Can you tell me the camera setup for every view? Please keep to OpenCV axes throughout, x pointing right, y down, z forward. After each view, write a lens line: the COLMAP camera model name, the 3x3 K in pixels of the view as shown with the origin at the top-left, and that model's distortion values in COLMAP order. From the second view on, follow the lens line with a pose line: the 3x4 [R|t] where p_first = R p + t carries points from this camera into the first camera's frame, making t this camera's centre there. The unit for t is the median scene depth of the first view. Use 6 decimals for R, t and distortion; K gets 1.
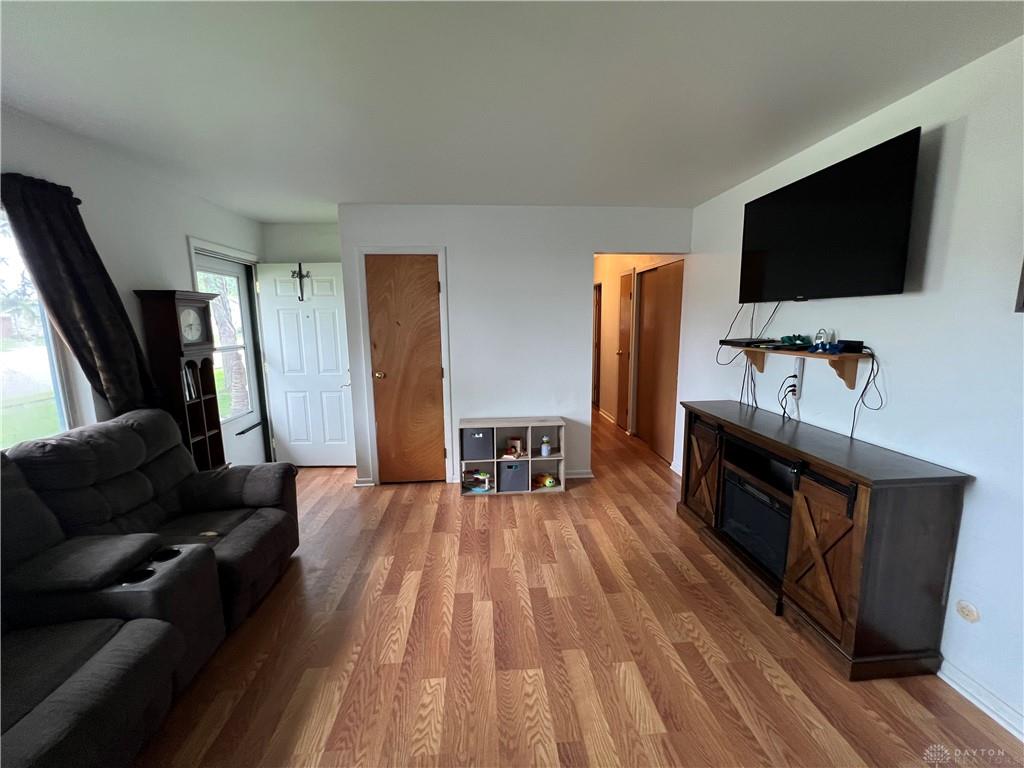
lens RADIAL K [[409.6, 0, 511.9], [0, 409.6, 382.1], [0, 0, 1]] dist [-0.002816, -0.000346]
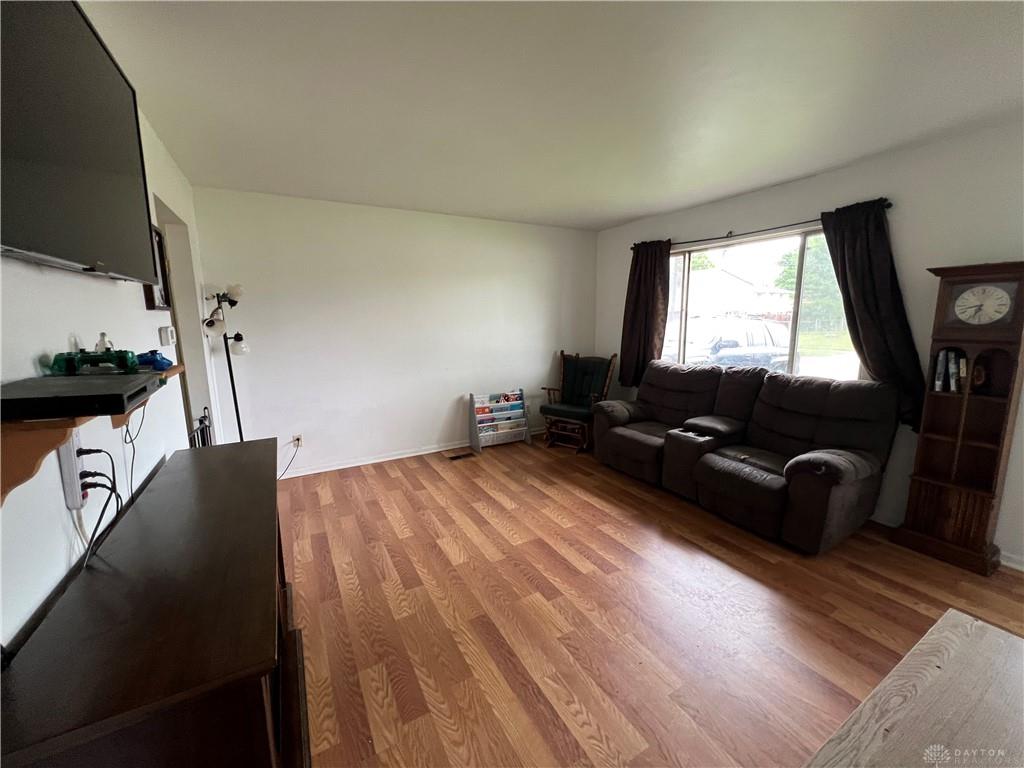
lens RADIAL K [[409.6, 0, 512.7], [0, 409.6, 380.5], [0, 0, 1]] dist [-0.002816, -0.000346]
pose [[-0.904430, 0.089545, -0.417118, 0.432141], [-0.042779, 0.953761, 0.297507, -0.209327], [0.424471, 0.286918, -0.858779, 1.412548]]
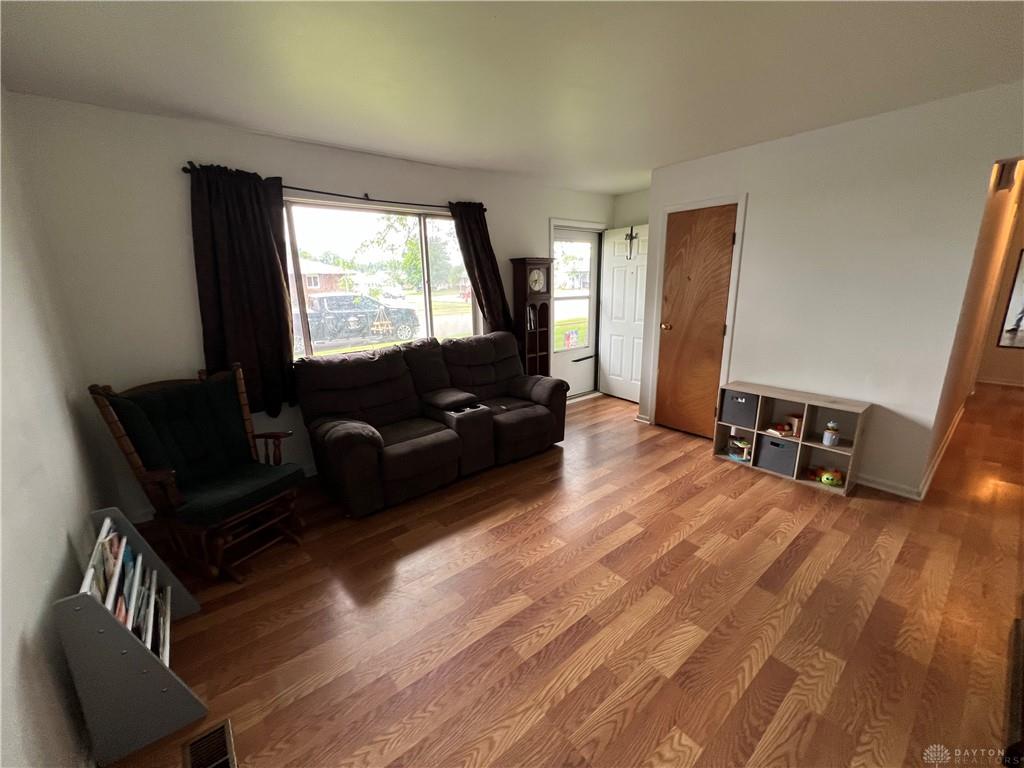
lens RADIAL K [[409.6, 0, 511.1], [0, 409.6, 382.0], [0, 0, 1]] dist [-0.002816, -0.000346]
pose [[0.568879, 0.194757, -0.799028, 0.472758], [-0.109444, 0.980842, 0.161152, -0.004090], [0.815106, -0.004227, 0.579296, 0.040884]]
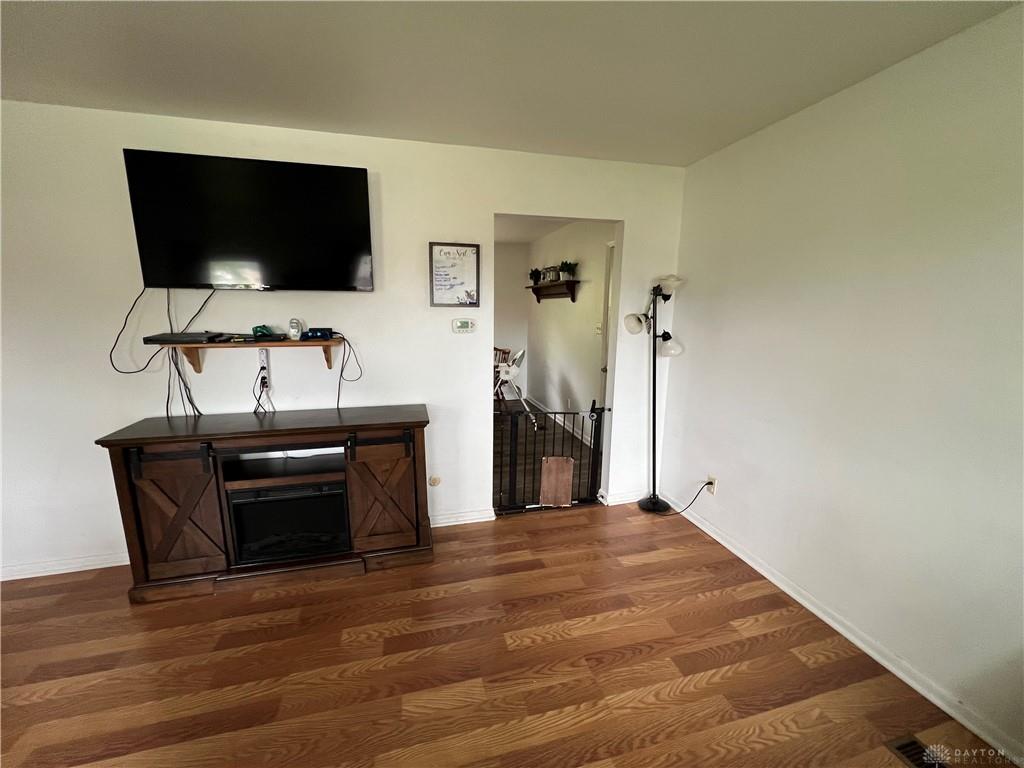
lens RADIAL K [[409.6, 0, 512.9], [0, 409.6, 378.4], [0, 0, 1]] dist [-0.002816, -0.000346]
pose [[-0.177518, -0.156055, 0.971666, -0.341112], [0.143310, 0.972723, 0.182407, -0.077797], [-0.973627, 0.171630, -0.150312, 0.534483]]
